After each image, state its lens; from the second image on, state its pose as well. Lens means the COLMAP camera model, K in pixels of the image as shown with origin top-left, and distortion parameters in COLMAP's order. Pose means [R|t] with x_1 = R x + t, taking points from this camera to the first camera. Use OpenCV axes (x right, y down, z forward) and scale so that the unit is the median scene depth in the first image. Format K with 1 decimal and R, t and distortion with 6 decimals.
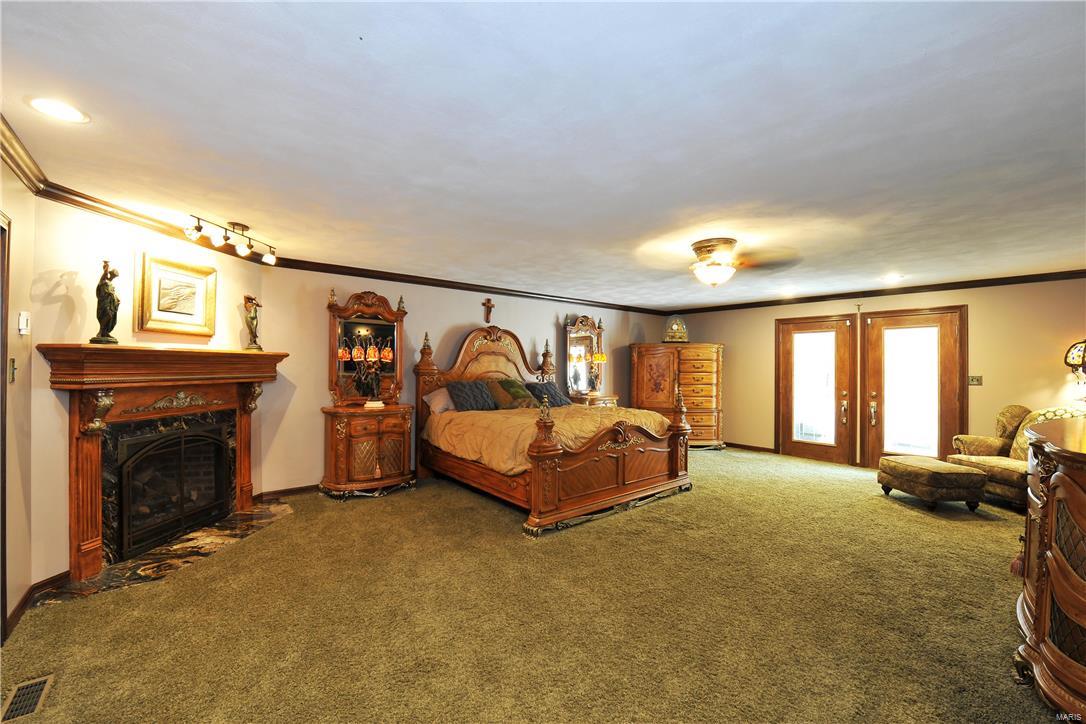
lens RADIAL K [[430.3, 0, 535.1], [0, 430.3, 363.9], [0, 0, 1]] dist [-0.015663, -0.001763]
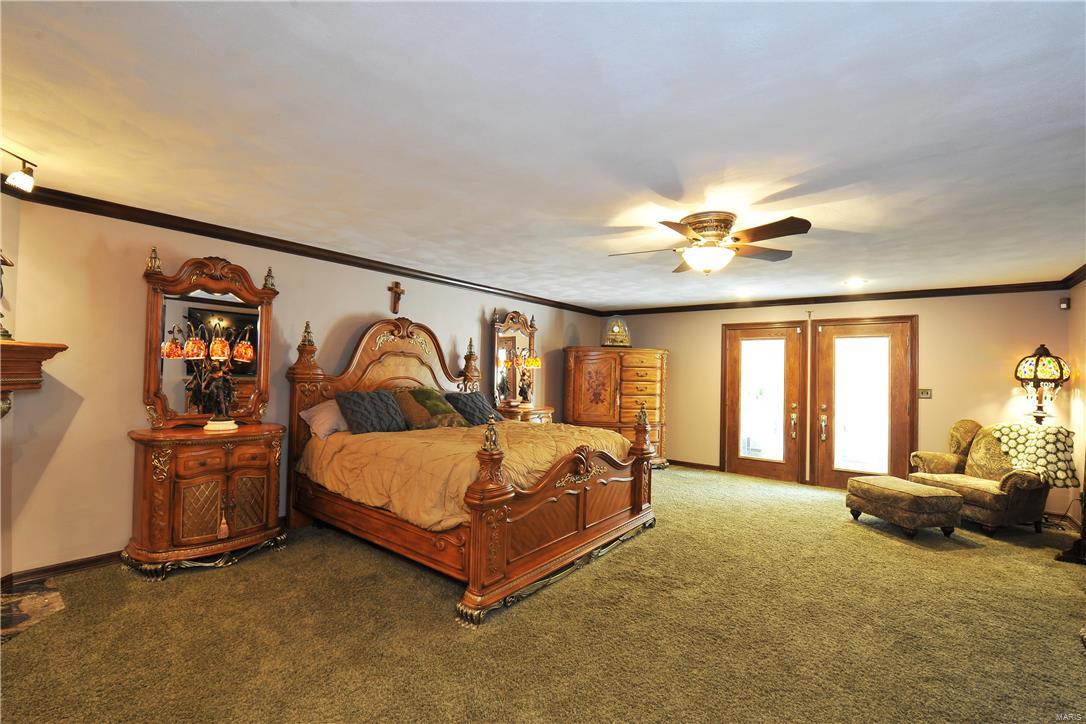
lens RADIAL K [[461.3, 0, 540.3], [0, 461.3, 364.8], [0, 0, 1]] dist [-0.015050, -0.001267]
pose [[0.974813, 0.018534, 0.222254, -0.050767], [-0.016534, 0.999804, -0.010858, -0.000585], [-0.222412, 0.006909, 0.974928, 0.196631]]
